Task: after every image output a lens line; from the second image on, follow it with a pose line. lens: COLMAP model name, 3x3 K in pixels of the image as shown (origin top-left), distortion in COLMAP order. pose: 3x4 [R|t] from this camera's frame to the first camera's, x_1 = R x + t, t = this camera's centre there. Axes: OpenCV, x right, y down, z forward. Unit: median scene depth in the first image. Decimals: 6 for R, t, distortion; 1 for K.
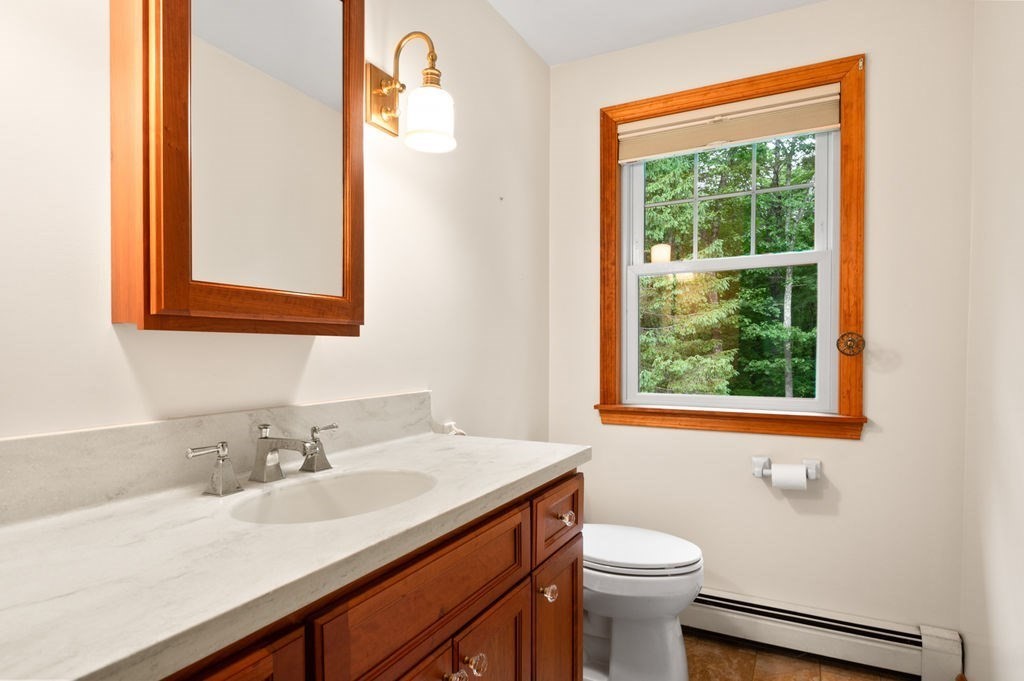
lens RADIAL K [[563.6, 0, 488.2], [0, 563.6, 359.8], [0, 0, 1]] dist [-0.001766, -0.002554]
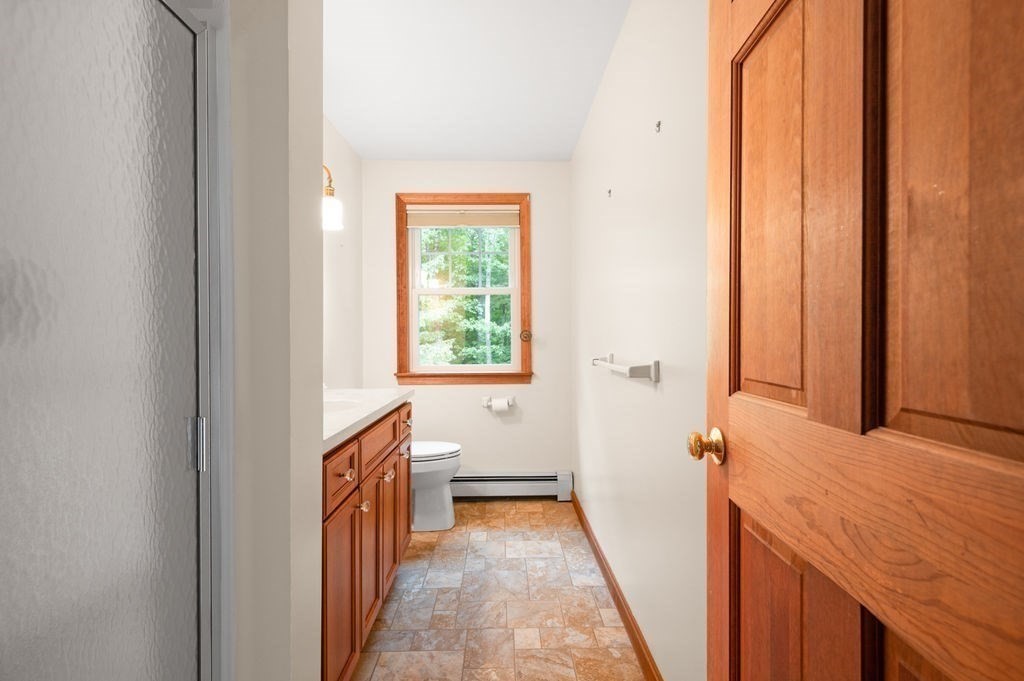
lens RADIAL K [[500.3, 0, 512.4], [0, 500.3, 339.9], [0, 0, 1]] dist [0.000095, -0.000006]
pose [[0.857713, -0.006255, 0.514090, -0.267265], [0.015448, 0.999788, -0.013609, 0.008568], [-0.513896, 0.019615, 0.857628, -0.429443]]
